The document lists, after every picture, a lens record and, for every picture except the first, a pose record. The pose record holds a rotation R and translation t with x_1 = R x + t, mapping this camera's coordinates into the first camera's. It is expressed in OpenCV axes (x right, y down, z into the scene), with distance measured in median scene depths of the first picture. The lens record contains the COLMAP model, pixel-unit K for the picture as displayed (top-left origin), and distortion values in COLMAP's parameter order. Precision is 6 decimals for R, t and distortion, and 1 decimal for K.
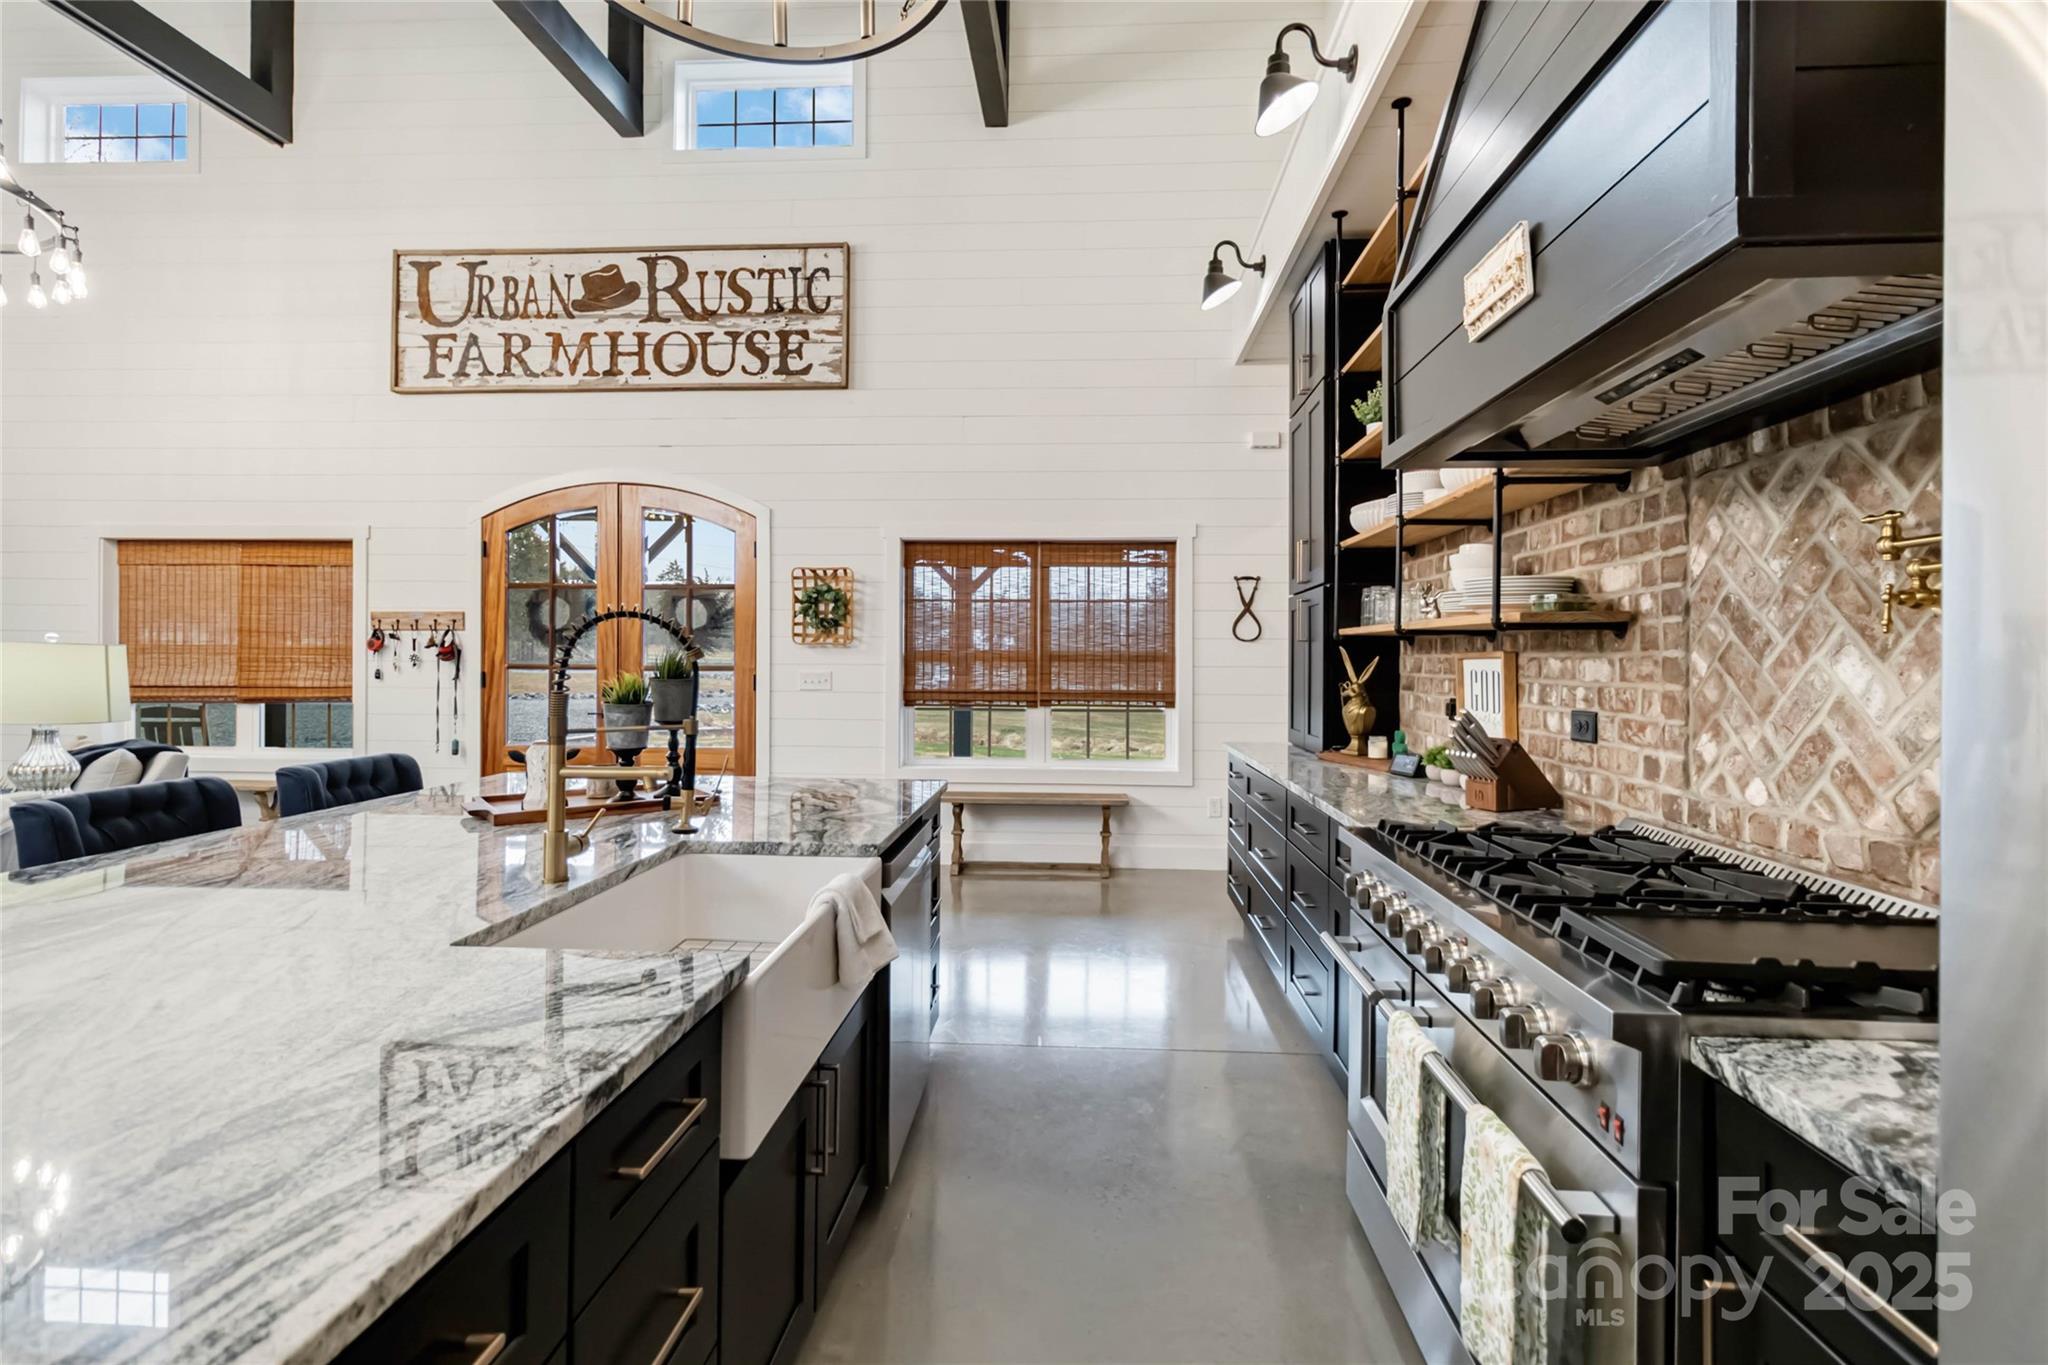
lens RADIAL K [[941.5, 0, 1033.7], [0, 941.5, 656.3], [0, 0, 1]] dist [-0.002432, 0.001264]
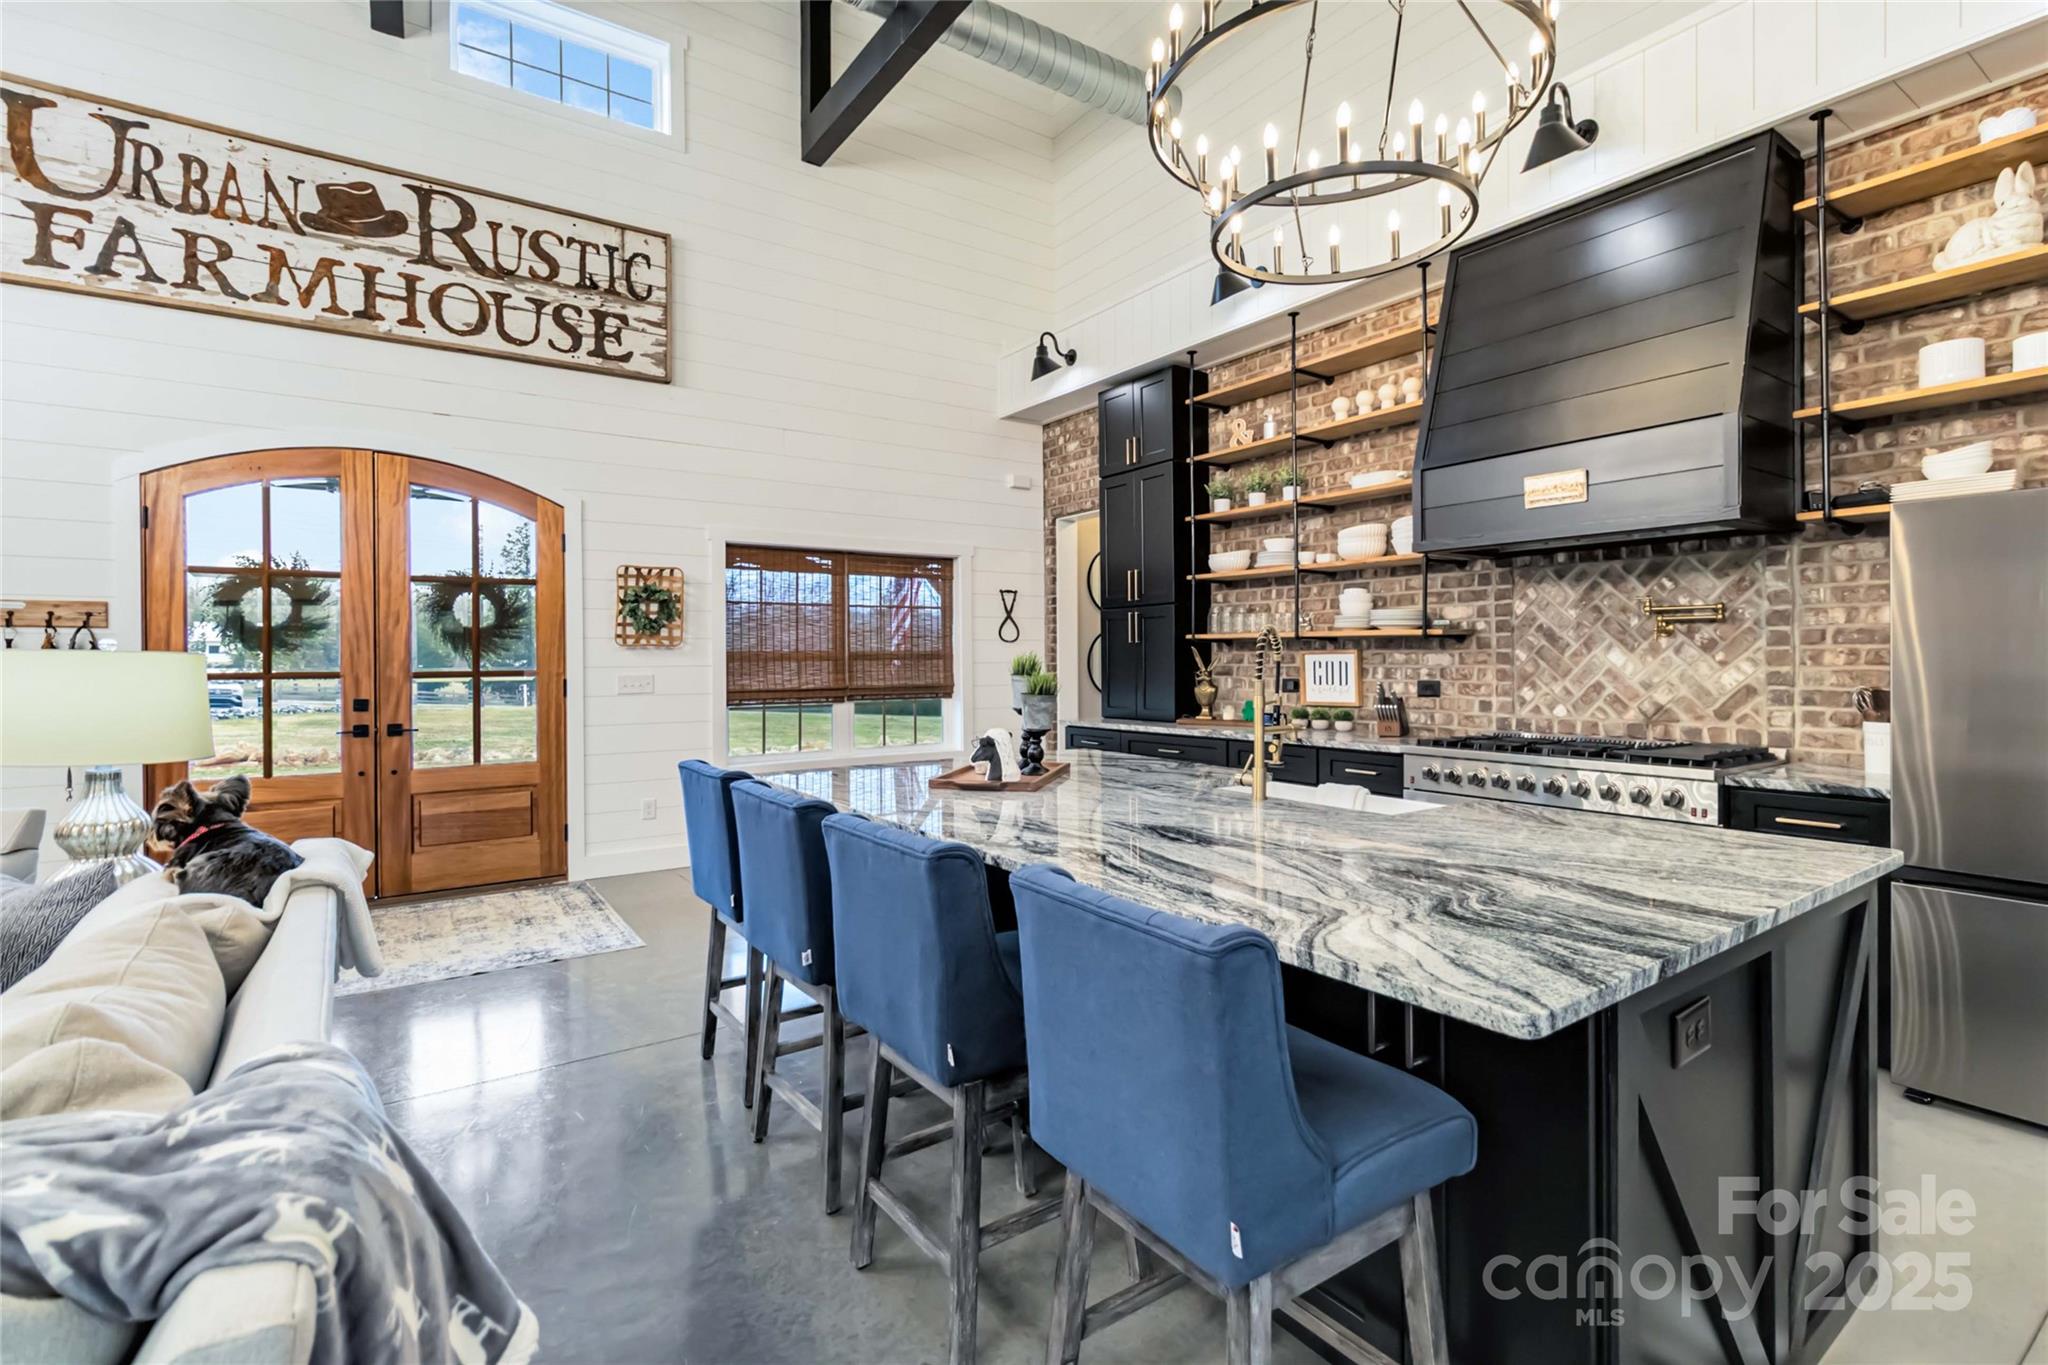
lens RADIAL K [[941.5, 0, 1033.7], [0, 941.5, 656.3], [0, 0, 1]] dist [-0.002432, 0.001264]
pose [[0.785685, -0.011075, 0.618527, -0.505658], [0.009065, 0.999938, 0.006390, -0.004420], [-0.618560, 0.000586, 0.785737, -0.001973]]
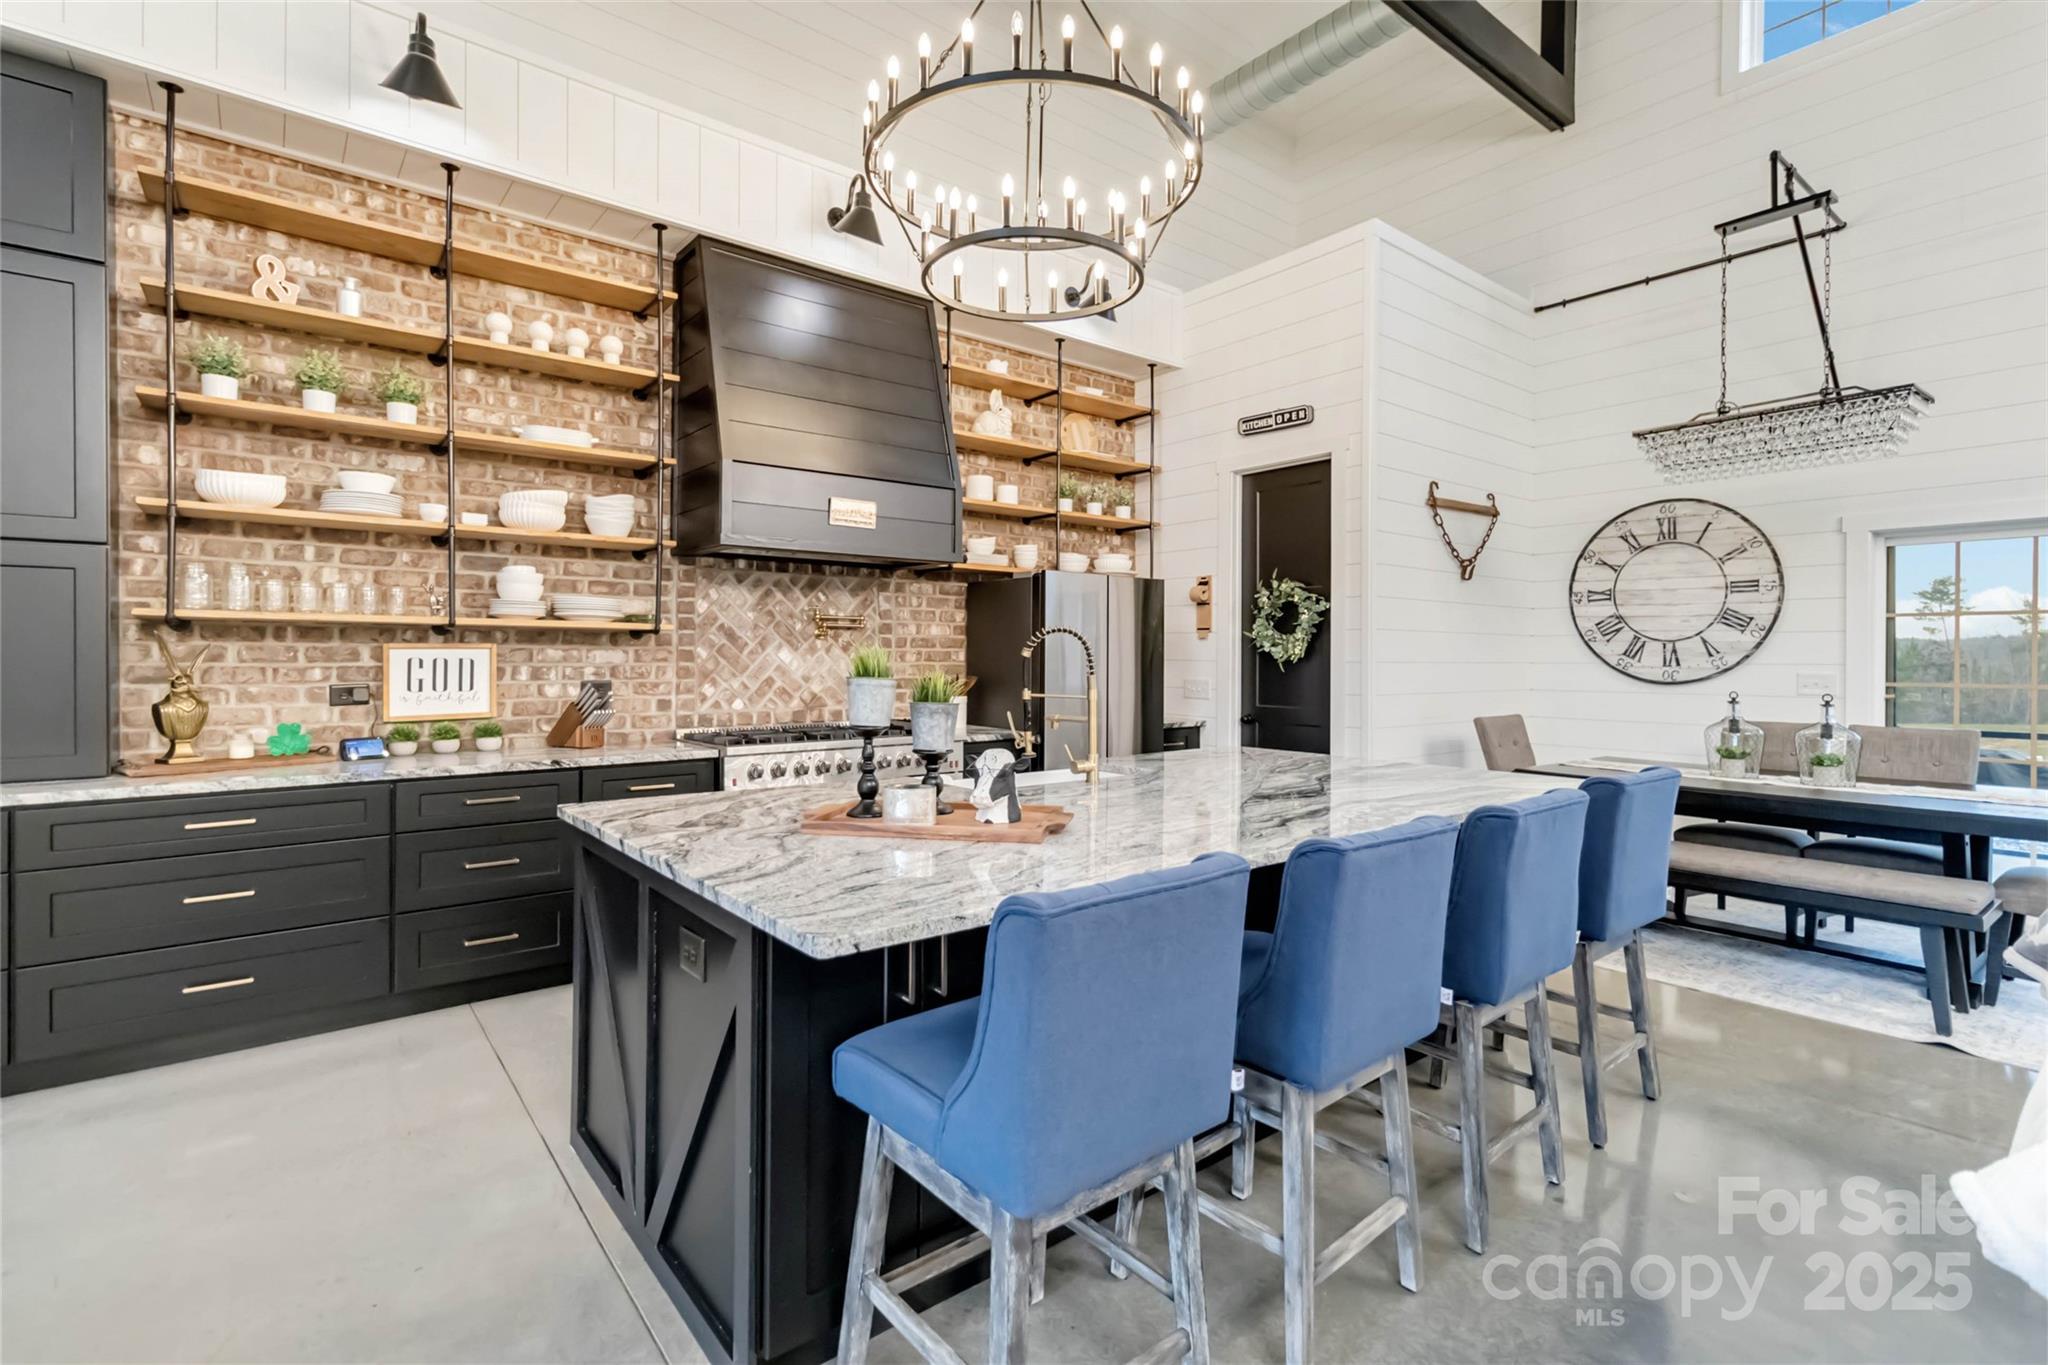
lens RADIAL K [[919.8, 0, 1028.6], [0, 919.8, 654.2], [0, 0, 1]] dist [-0.001434, 0.000407]
pose [[-0.664204, -0.009812, 0.747487, -0.477961], [-0.012086, 0.999924, 0.002385, -0.001053], [-0.747454, -0.007450, -0.664272, 0.625390]]
